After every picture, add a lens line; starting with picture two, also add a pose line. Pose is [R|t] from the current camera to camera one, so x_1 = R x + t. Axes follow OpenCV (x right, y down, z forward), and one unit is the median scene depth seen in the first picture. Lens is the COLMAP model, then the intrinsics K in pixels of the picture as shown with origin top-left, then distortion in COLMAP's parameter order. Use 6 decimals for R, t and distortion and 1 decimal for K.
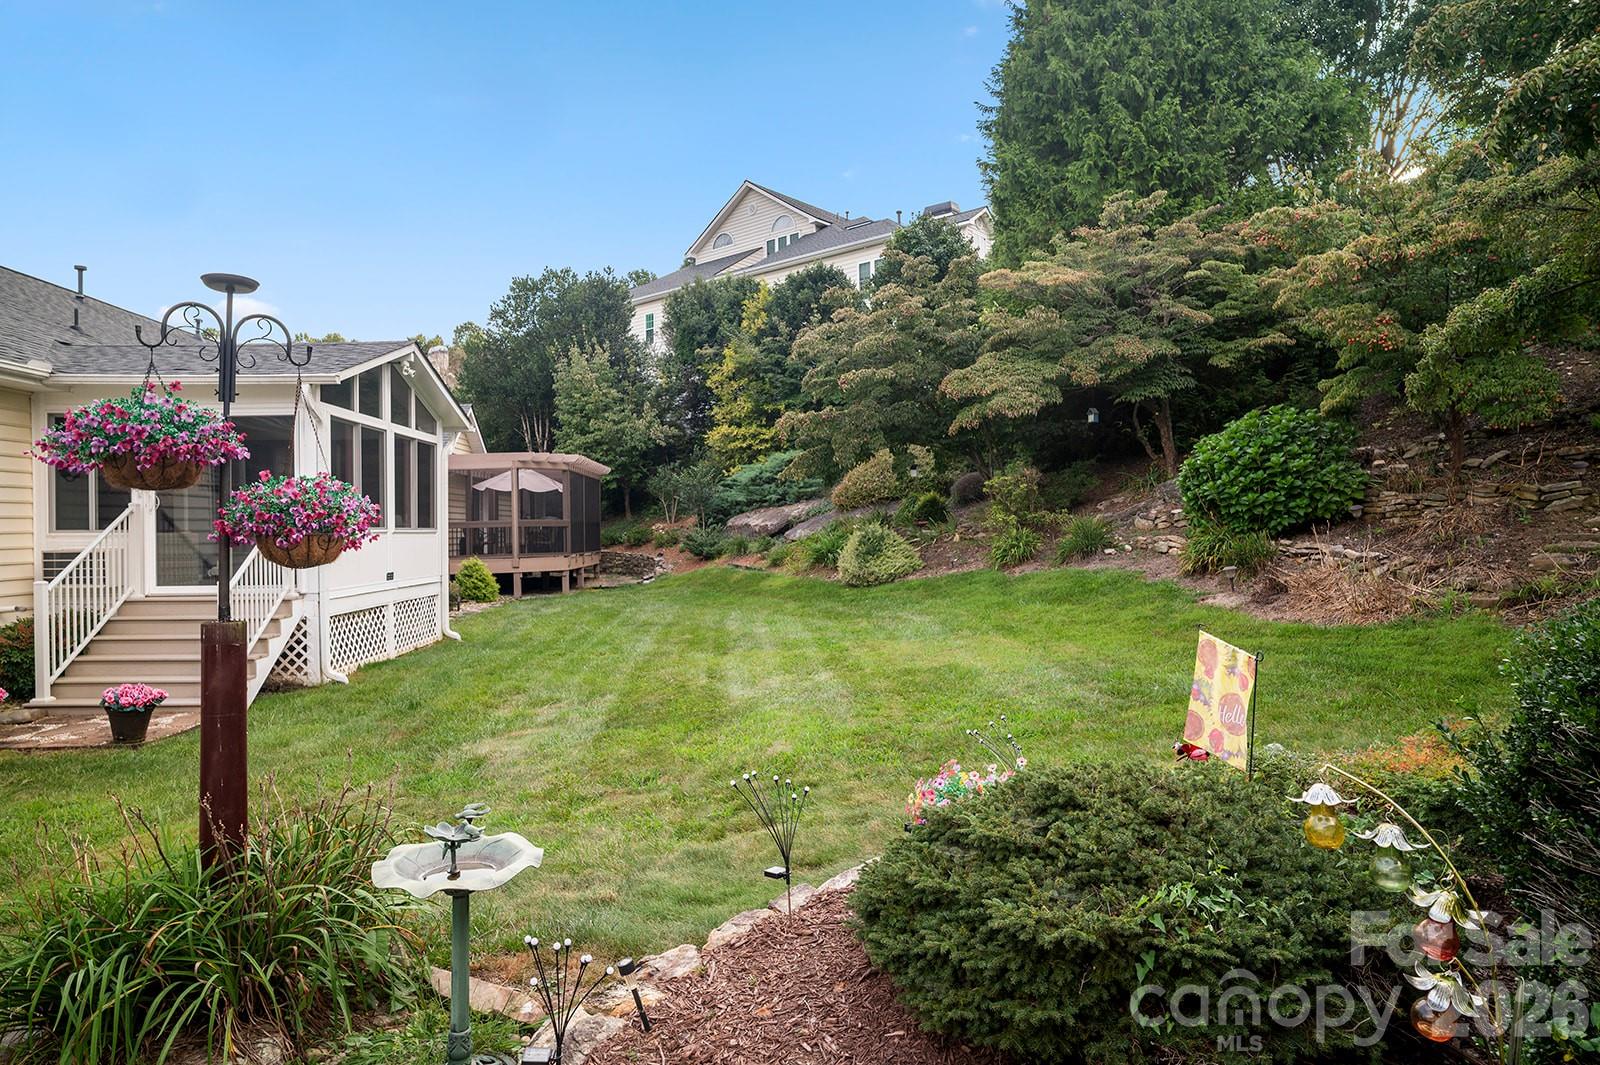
lens RADIAL K [[943.0, 0, 800.0], [0, 943.0, 532.5], [0, 0, 1]] dist [-0.039028, -0.000174]
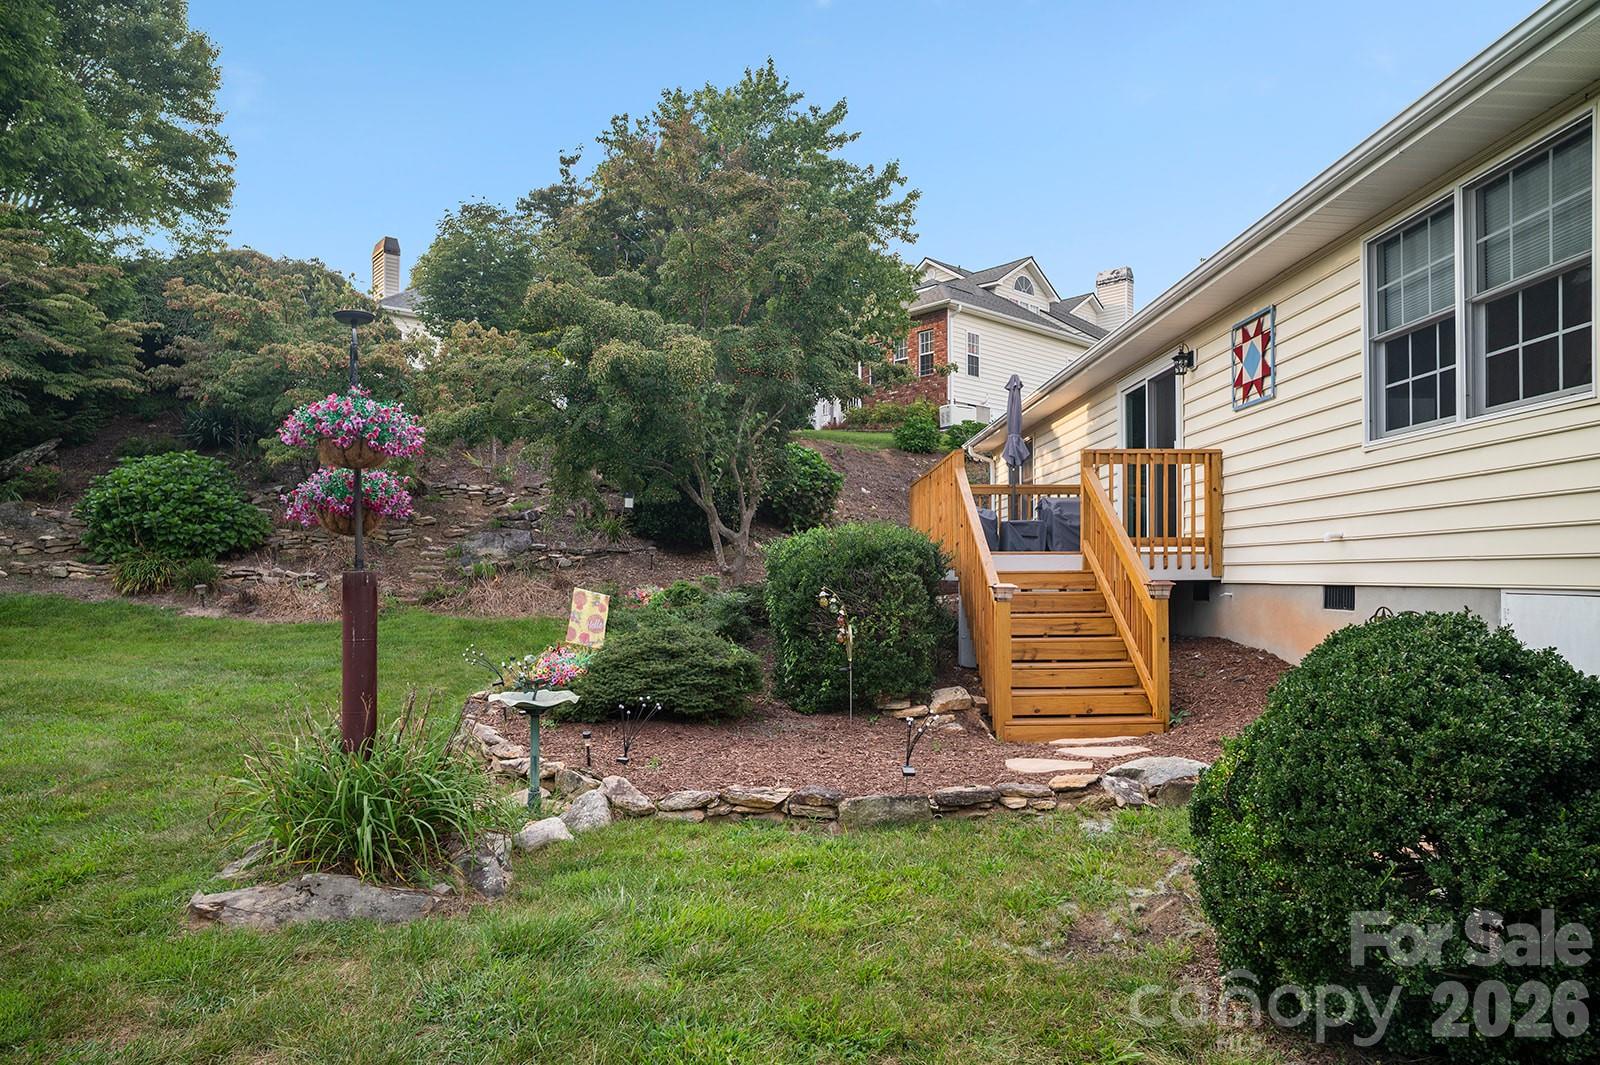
lens RADIAL K [[950.8, 0, 803.3], [0, 950.8, 581.4], [0, 0, 1]] dist [-0.039854, -0.000110]
pose [[0.164741, 0.004480, 0.986327, -0.600377], [-0.000961, 0.999990, -0.004382, 0.037840], [-0.986336, -0.000226, 0.164744, 0.055303]]
